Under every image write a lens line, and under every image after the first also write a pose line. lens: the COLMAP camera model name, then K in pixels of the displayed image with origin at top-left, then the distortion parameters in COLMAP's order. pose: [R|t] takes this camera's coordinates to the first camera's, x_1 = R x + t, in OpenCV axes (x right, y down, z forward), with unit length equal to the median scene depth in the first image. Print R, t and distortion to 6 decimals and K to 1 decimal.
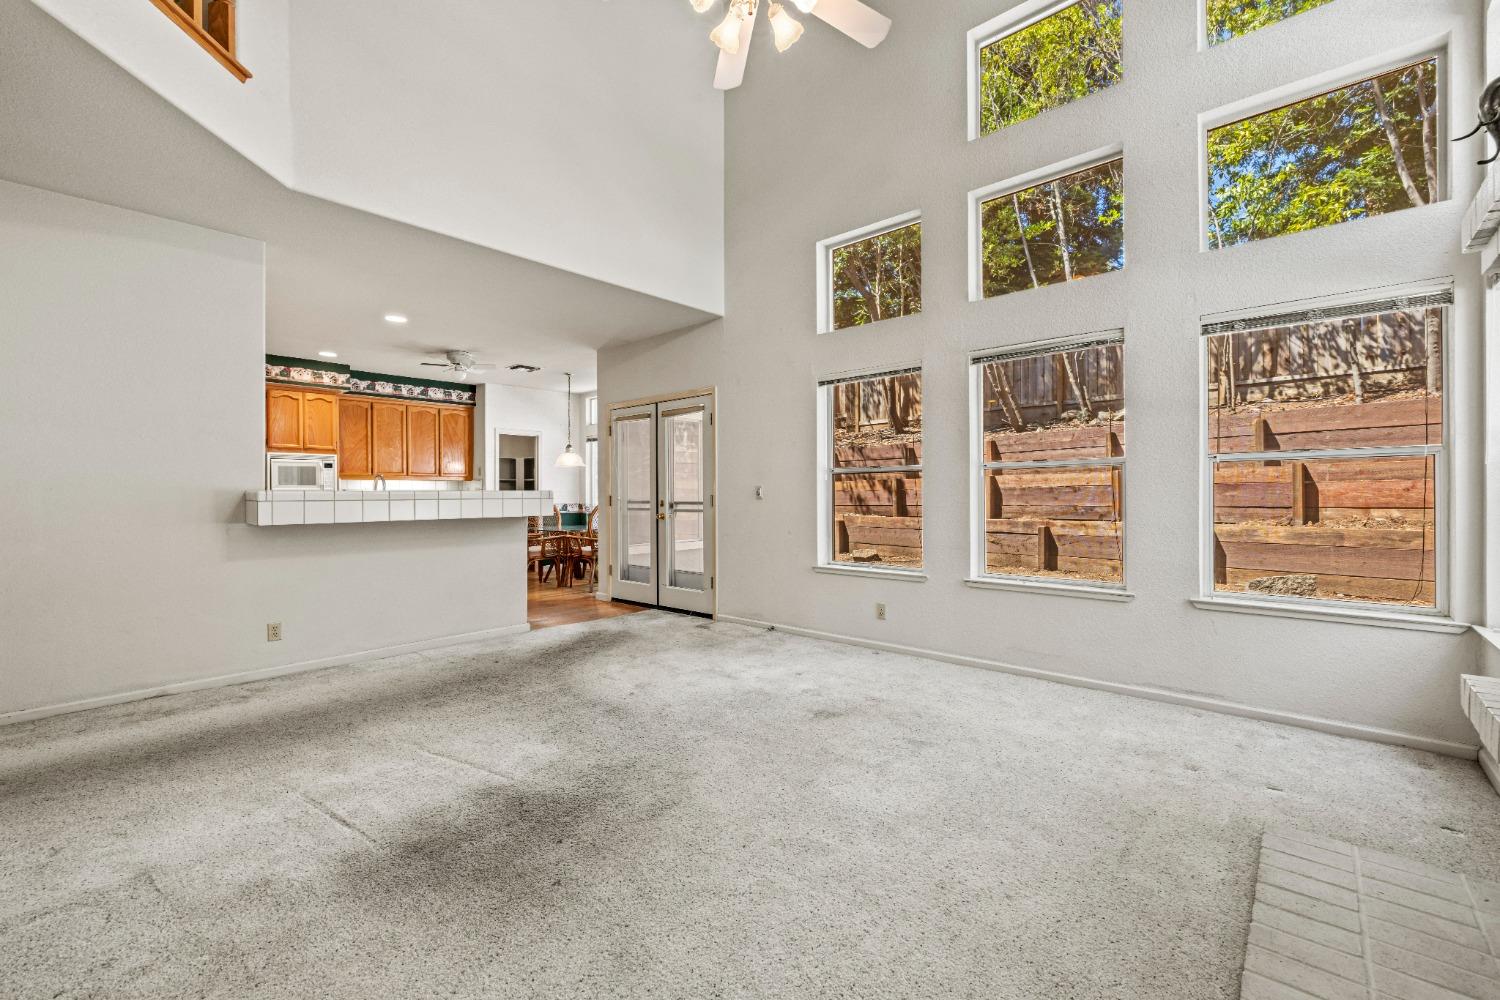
lens RADIAL K [[629.5, 0, 757.2], [0, 629.5, 503.8], [0, 0, 1]] dist [0.002211, -0.000238]
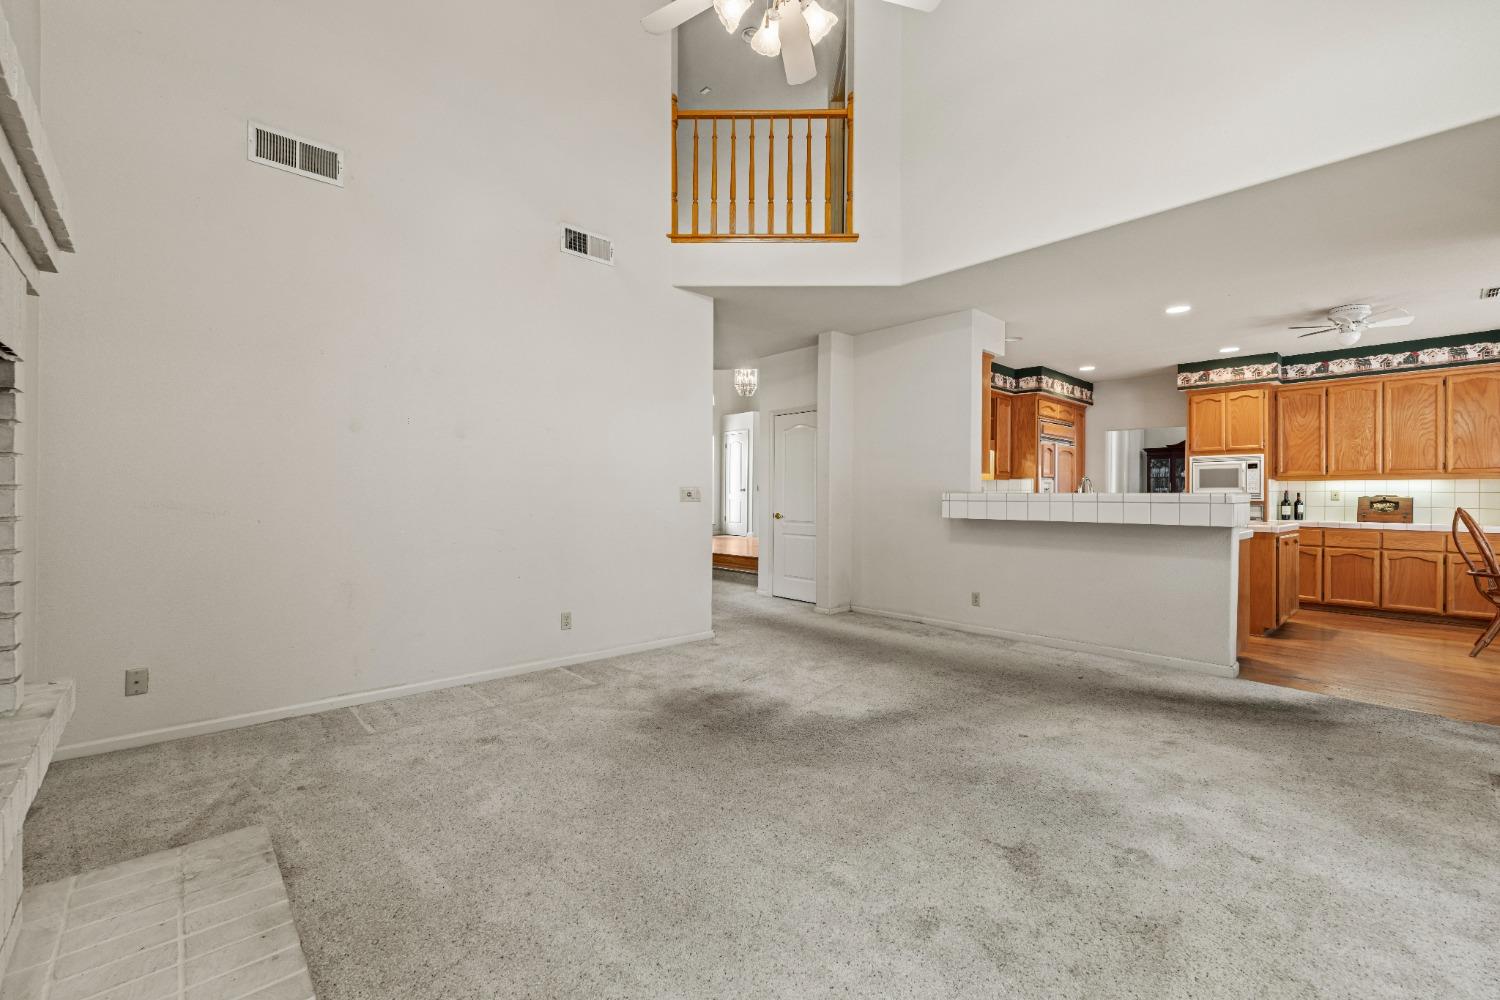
lens RADIAL K [[659.2, 0, 750.0], [0, 659.2, 500.0], [0, 0, 1]] dist [-0.001237, 0.000765]
pose [[-0.125508, 0.010565, -0.992036, 0.552514], [-0.022009, 0.999668, 0.013431, -0.011928], [0.991849, 0.023519, -0.125233, 0.576684]]
